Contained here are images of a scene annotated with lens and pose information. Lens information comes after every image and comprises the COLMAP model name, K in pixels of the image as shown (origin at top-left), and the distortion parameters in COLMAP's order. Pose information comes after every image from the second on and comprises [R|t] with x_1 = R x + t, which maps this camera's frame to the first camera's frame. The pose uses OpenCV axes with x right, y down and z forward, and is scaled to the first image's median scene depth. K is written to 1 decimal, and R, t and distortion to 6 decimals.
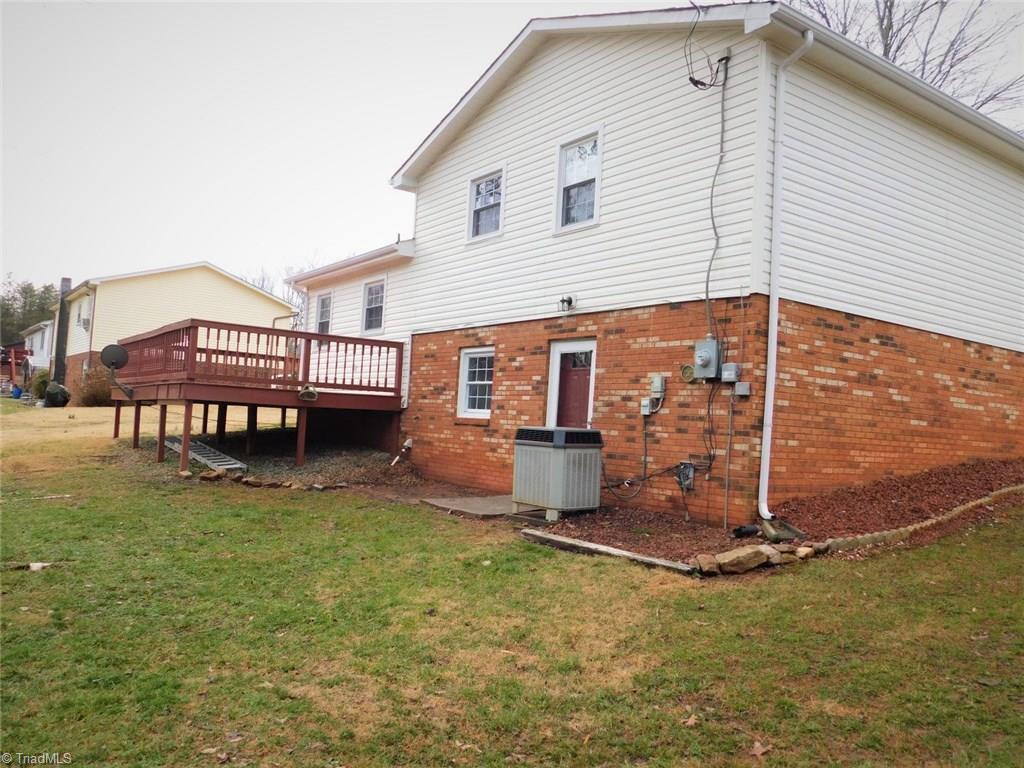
lens RADIAL K [[822.9, 0, 512.0], [0, 822.9, 384.0], [0, 0, 1]] dist [-0.012780, 0.016635]
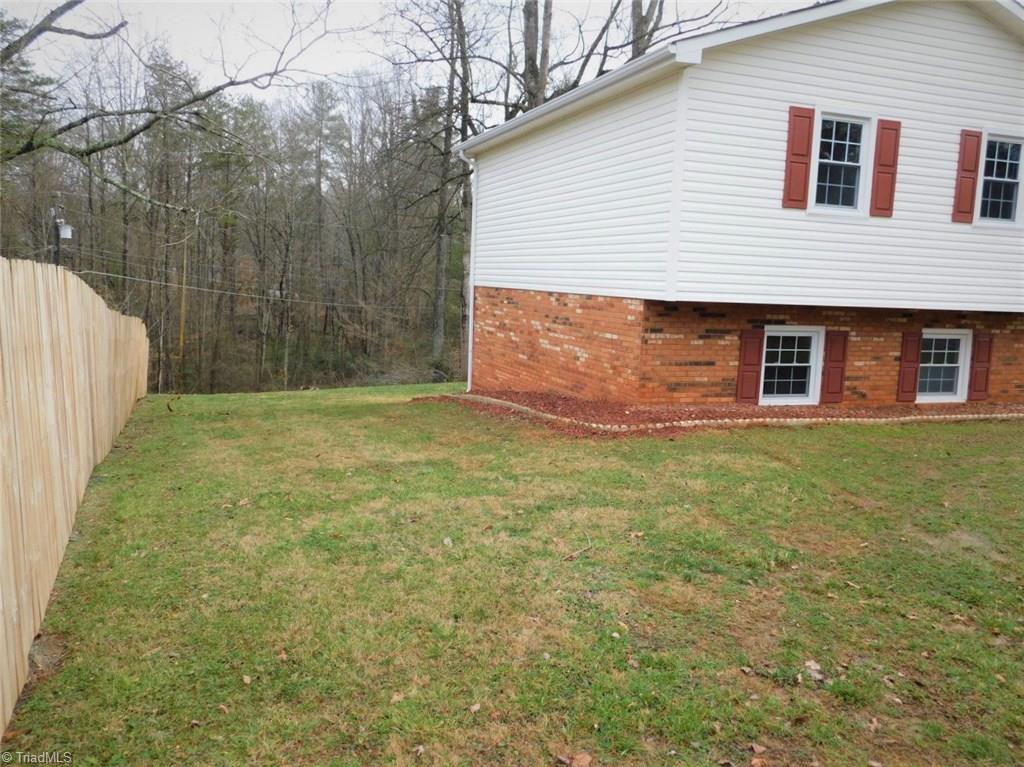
lens RADIAL K [[839.1, 0, 512.0], [0, 839.1, 383.5], [0, 0, 1]] dist [-0.013895, 0.012304]
pose [[-0.269541, 0.049341, -0.961724, 1.770727], [-0.005540, 0.998591, 0.052785, 0.016694], [0.962973, 0.019556, -0.268887, 1.289164]]
